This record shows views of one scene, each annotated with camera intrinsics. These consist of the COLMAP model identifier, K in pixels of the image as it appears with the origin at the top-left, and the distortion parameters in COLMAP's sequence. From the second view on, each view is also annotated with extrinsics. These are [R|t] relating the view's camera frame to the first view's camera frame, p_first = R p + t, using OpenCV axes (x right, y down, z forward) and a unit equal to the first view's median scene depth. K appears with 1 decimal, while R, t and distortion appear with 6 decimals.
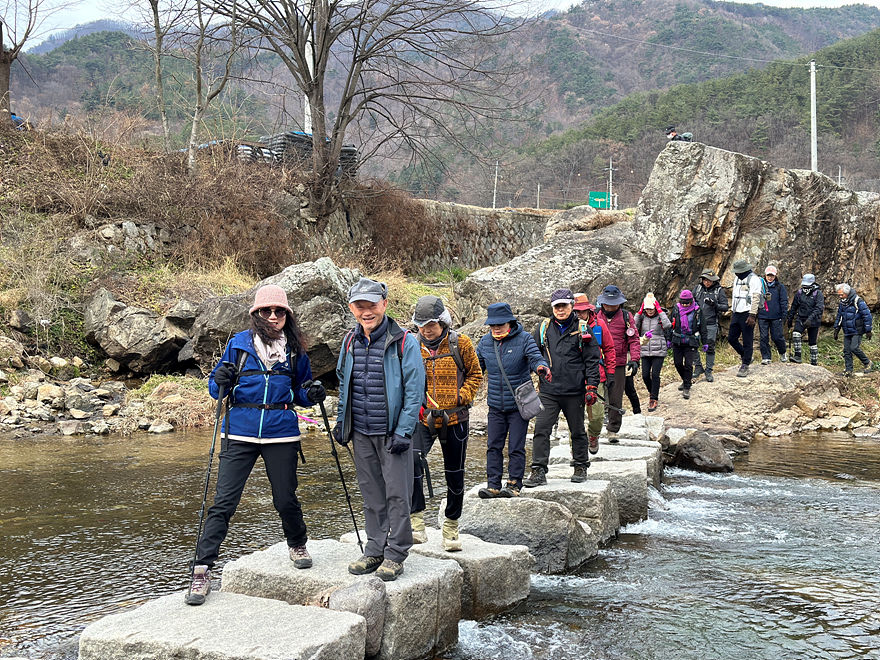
lens RADIAL K [[1206.1, 0, 440.0], [0, 1206.1, 330.0], [0, 0, 1]] dist [0.144726, -0.001839]
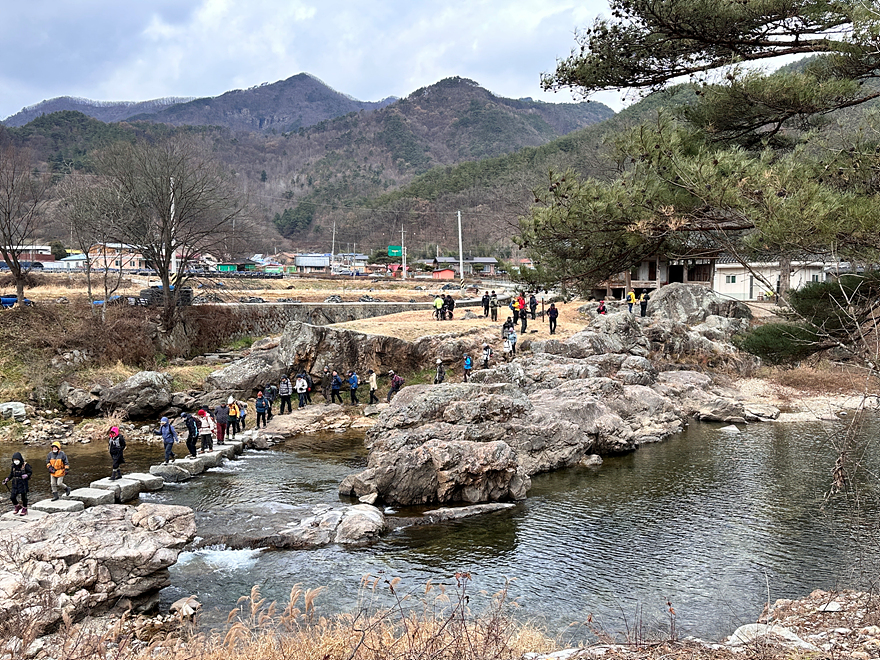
lens RADIAL K [[857.7, 0, 440.0], [0, 857.7, 330.0], [0, 0, 1]] dist [0.186222, -0.390084]
pose [[0.991090, -0.015225, 0.132323, 0.265707], [0.012803, 0.999735, 0.019133, -0.166832], [-0.132579, -0.017268, 0.991022, -0.939040]]
